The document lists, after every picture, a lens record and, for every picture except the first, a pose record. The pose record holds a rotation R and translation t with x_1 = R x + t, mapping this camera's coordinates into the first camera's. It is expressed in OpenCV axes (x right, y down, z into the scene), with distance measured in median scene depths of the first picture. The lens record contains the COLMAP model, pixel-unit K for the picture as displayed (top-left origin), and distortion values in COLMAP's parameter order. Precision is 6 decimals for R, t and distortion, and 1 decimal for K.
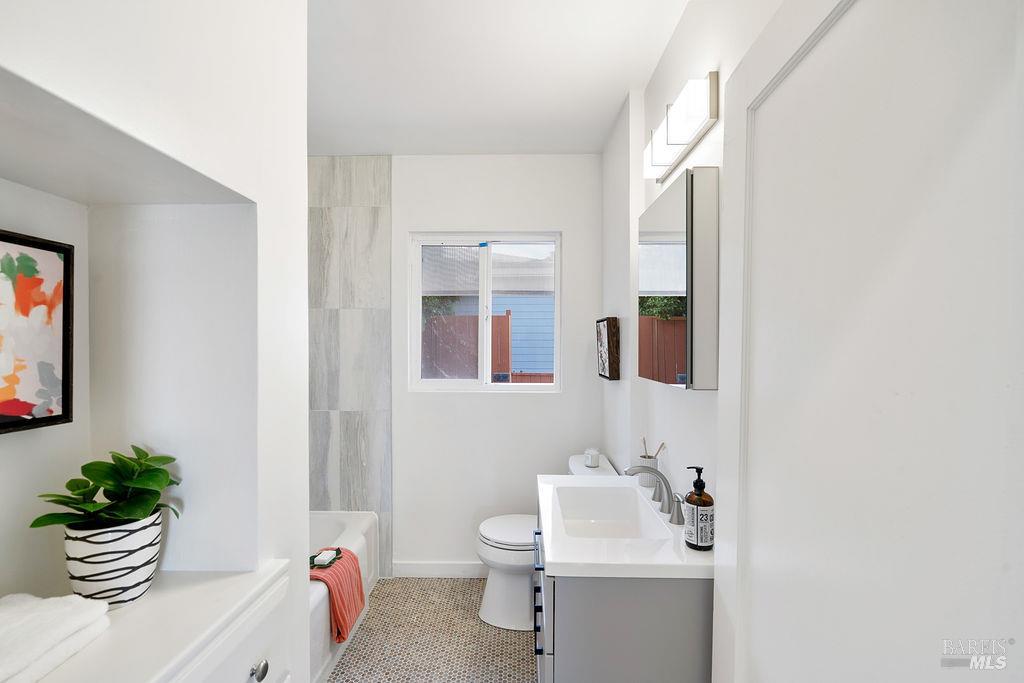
lens RADIAL K [[463.3, 0, 512.2], [0, 463.3, 345.8], [0, 0, 1]] dist [-0.006948, 0.003440]
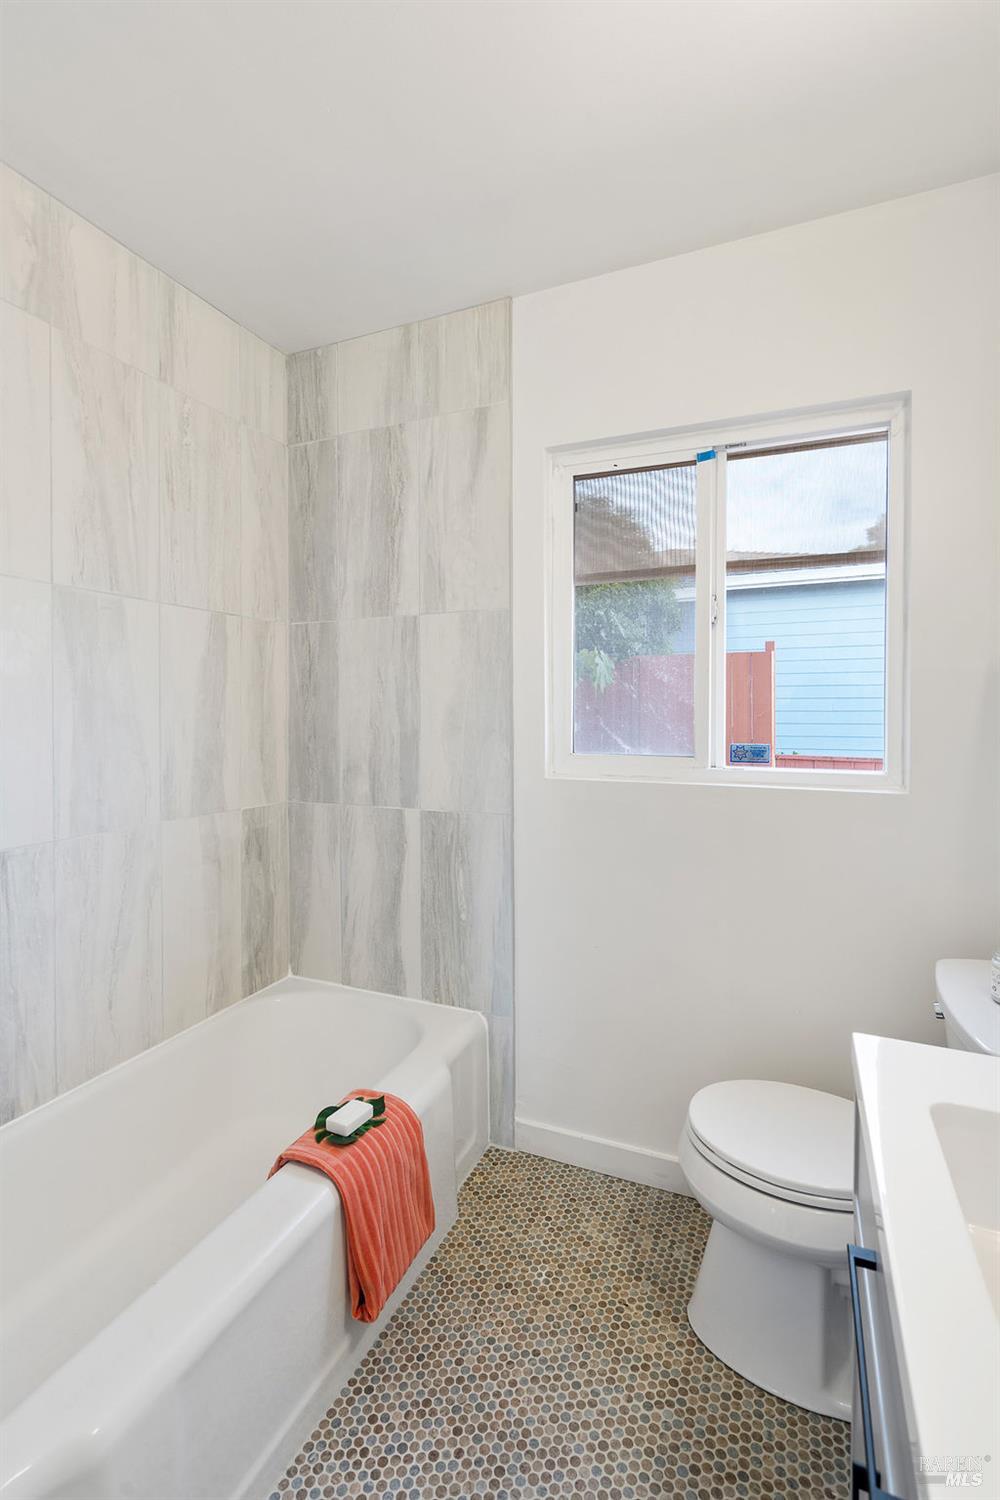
lens RADIAL K [[678.7, 0, 496.2], [0, 678.7, 720.2], [0, 0, 1]] dist [-0.006948, 0.003440]
pose [[0.923524, 0.001467, -0.383538, 0.001554], [0.000558, 0.999986, 0.005170, 0.035037], [0.383540, -0.004989, 0.923511, 0.325037]]
